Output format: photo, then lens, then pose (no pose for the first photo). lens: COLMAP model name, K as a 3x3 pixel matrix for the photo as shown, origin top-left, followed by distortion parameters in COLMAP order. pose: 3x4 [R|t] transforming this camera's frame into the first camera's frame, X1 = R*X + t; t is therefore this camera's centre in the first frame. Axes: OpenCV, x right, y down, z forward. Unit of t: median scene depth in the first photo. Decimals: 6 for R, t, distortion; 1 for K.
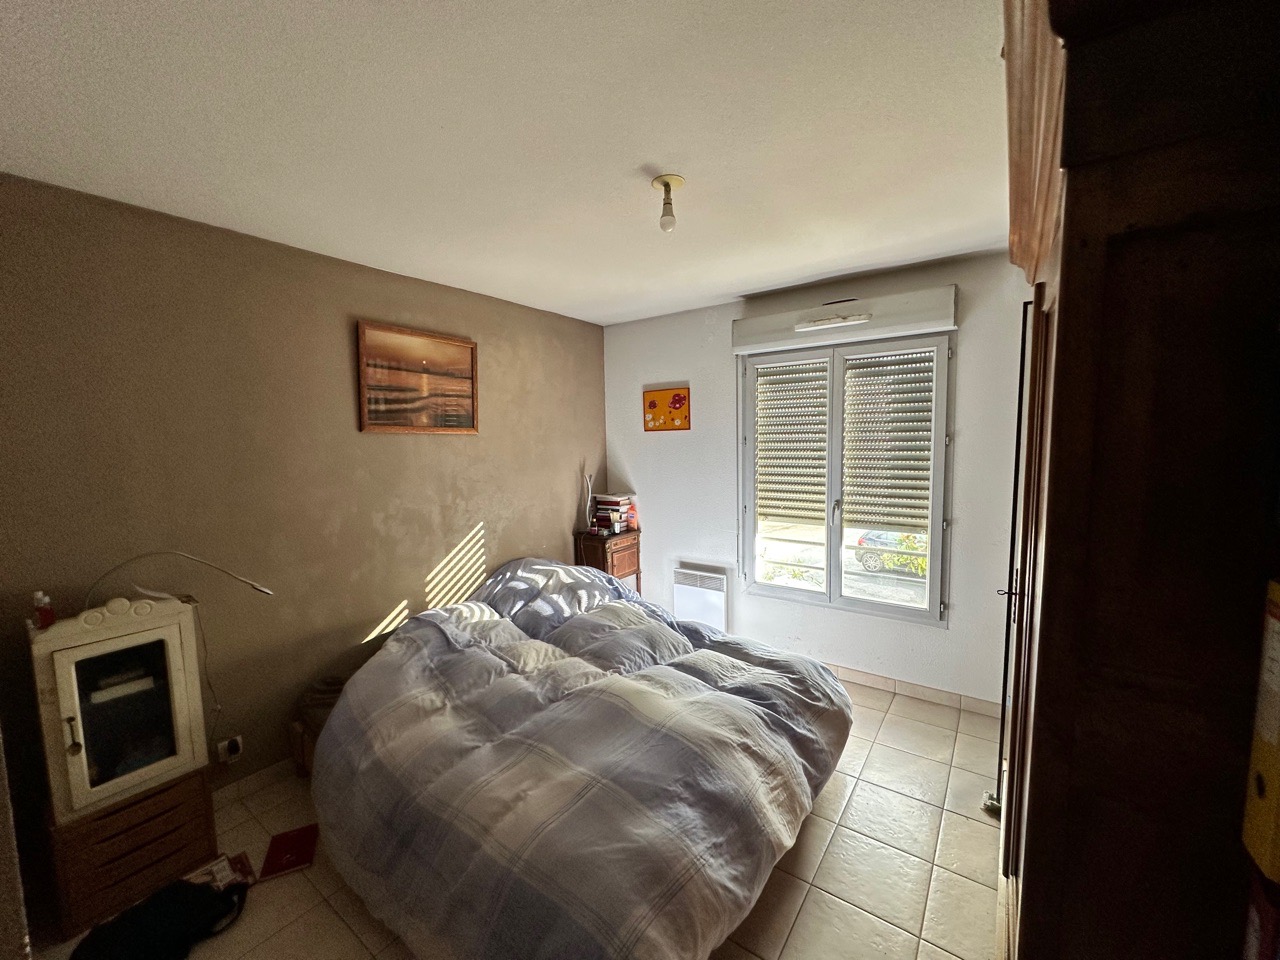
lens RADIAL K [[512.0, 0, 640.0], [0, 512.0, 480.0], [0, 0, 1]] dist [-0.002188, -0.000180]
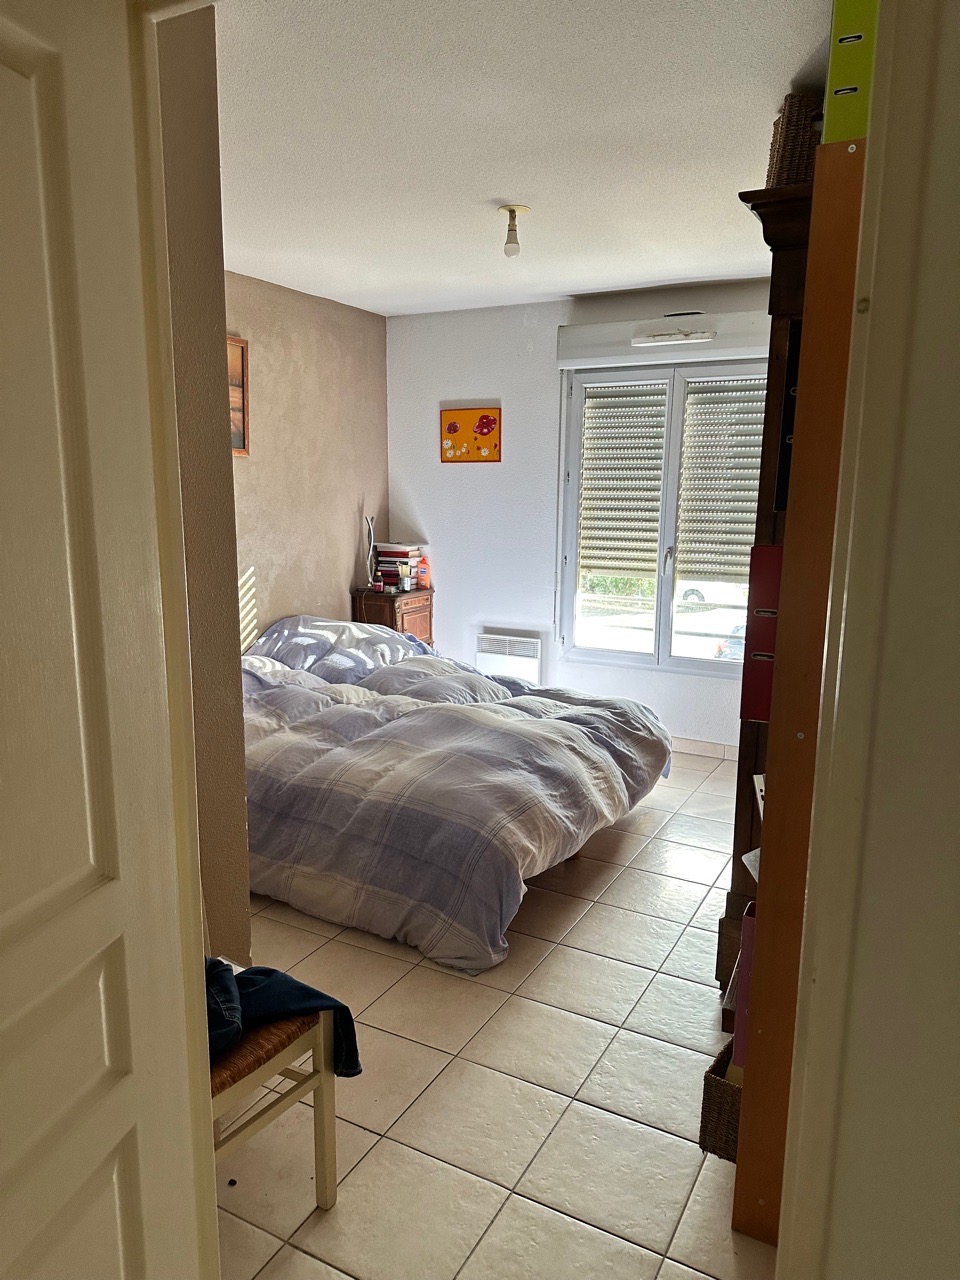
lens RADIAL K [[907.4, 0, 480.0], [0, 907.4, 640.0], [0, 0, 1]] dist [0.139938, -0.002135]
pose [[0.991027, 0.004330, 0.133590, -0.146607], [-0.016504, 0.995791, 0.090151, 0.061169], [-0.132638, -0.091547, 0.986928, -0.517422]]
